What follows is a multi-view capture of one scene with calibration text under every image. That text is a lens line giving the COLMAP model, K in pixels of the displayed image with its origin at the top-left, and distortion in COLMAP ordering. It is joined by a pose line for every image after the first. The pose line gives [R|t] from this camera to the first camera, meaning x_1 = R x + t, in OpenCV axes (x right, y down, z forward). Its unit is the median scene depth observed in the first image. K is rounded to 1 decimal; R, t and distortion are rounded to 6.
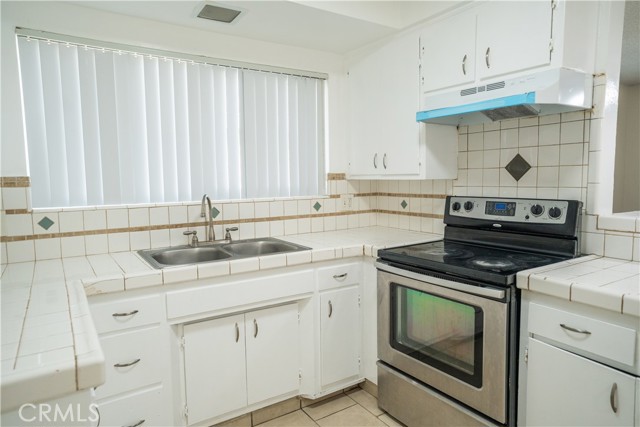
lens RADIAL K [[416.9, 0, 320.0], [0, 416.9, 213.5], [0, 0, 1]] dist [-0.000839, 0.000200]
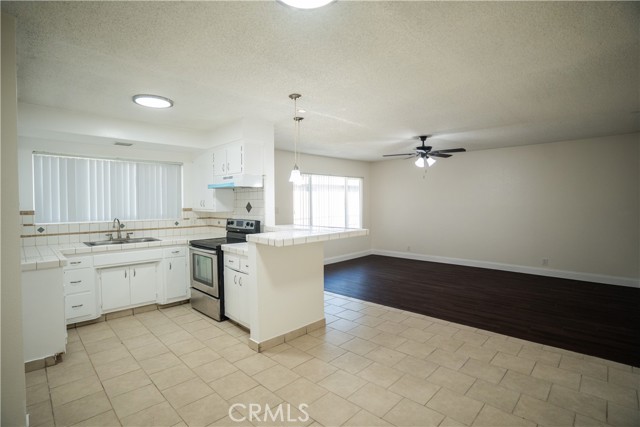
lens RADIAL K [[314.5, 0, 318.8], [0, 314.5, 211.8], [0, 0, 1]] dist [-0.081019, 0.035514]
pose [[0.976934, 0.005275, 0.213479, 0.477035], [0.007884, 0.998123, -0.060739, 0.033229], [-0.213398, 0.061021, 0.975058, -0.925711]]
